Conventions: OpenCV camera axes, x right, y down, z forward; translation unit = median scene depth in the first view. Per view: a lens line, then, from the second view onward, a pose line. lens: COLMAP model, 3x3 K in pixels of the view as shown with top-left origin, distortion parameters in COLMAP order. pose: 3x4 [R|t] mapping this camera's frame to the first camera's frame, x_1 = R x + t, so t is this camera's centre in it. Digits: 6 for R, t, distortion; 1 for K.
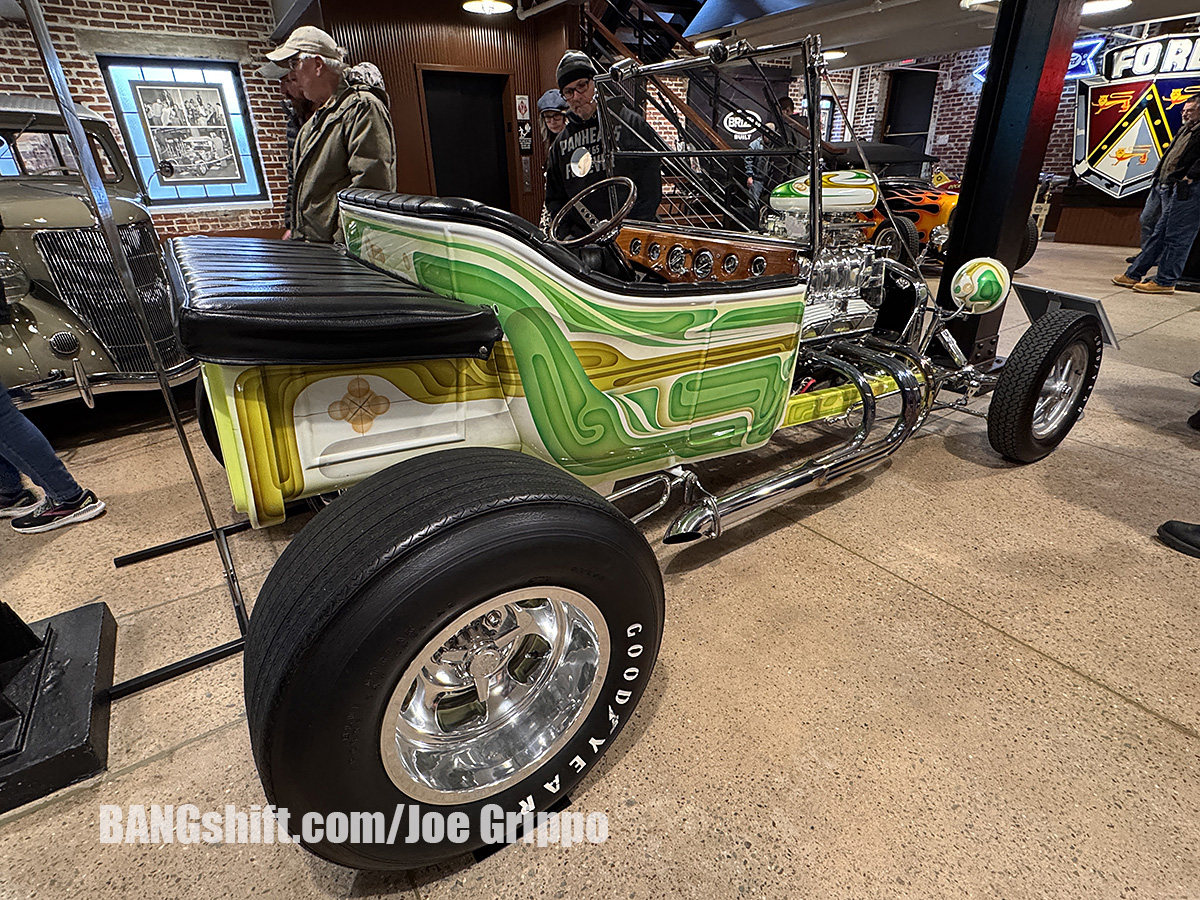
lens RADIAL K [[589.2, 0, 600.0], [0, 589.2, 450.0], [0, 0, 1]] dist [-0.003538, -0.000326]
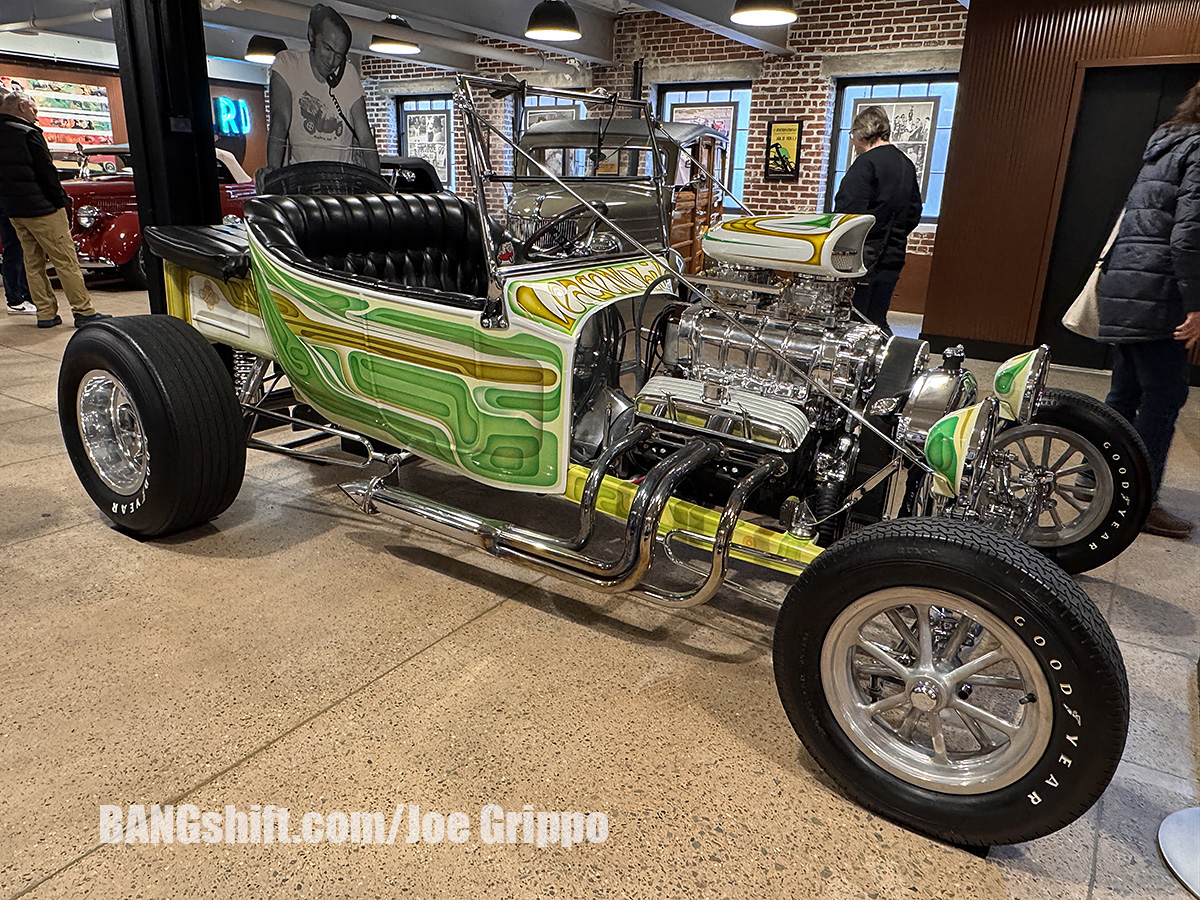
lens RADIAL K [[844.5, 0, 600.0], [0, 844.5, 450.0], [0, 0, 1]] dist [0.005259, 0.002302]
pose [[0.389290, 0.310847, -0.867080, 0.480819], [-0.434610, 0.891952, 0.124638, -0.095935], [0.812138, 0.328322, 0.482325, 0.163108]]
